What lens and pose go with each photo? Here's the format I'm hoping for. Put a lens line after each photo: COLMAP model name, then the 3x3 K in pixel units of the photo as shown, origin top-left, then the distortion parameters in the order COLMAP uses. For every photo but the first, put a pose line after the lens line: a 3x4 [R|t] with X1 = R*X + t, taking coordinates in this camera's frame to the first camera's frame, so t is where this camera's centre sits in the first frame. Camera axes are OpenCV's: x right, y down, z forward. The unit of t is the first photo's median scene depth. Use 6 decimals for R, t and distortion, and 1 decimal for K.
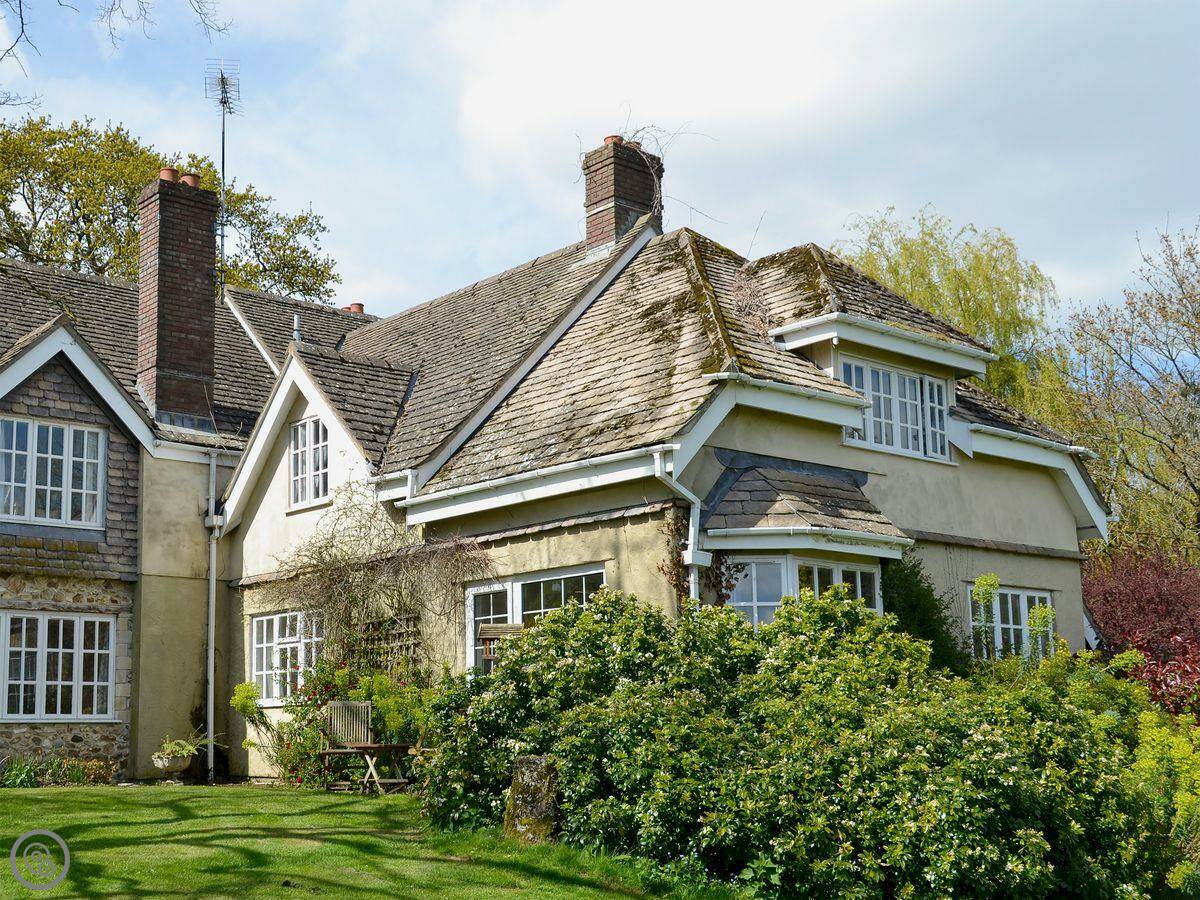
lens RADIAL K [[1436.1, 0, 498.7], [0, 1436.1, 519.8], [0, 0, 1]] dist [0.027049, 0.000000]
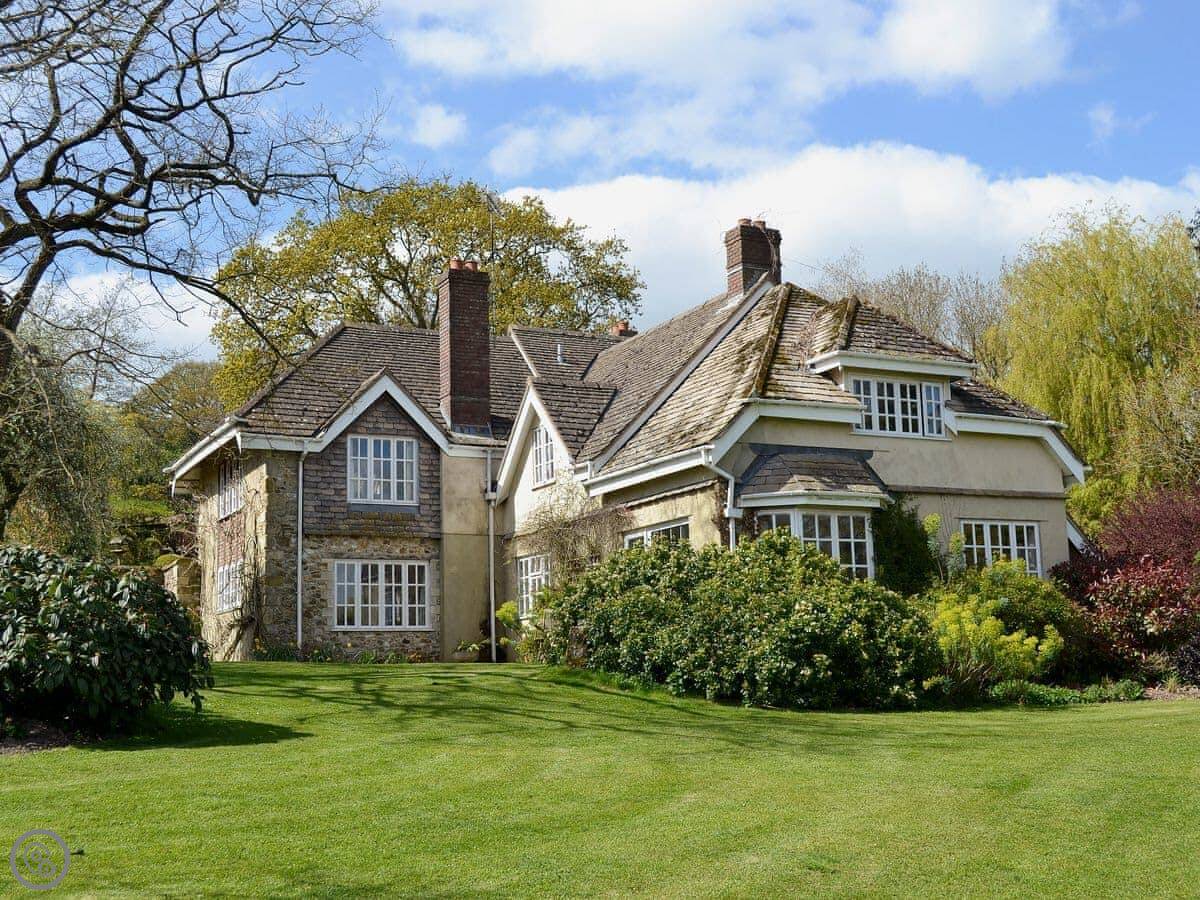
lens RADIAL K [[1335.4, 0, 627.8], [0, 1335.4, 454.6], [0, 0, 1]] dist [-0.049582, 0.000000]
pose [[0.982004, -0.048417, -0.182547, 0.259098], [0.046511, 0.998809, -0.014711, -0.019770], [0.183042, 0.005955, 0.983087, -0.444696]]
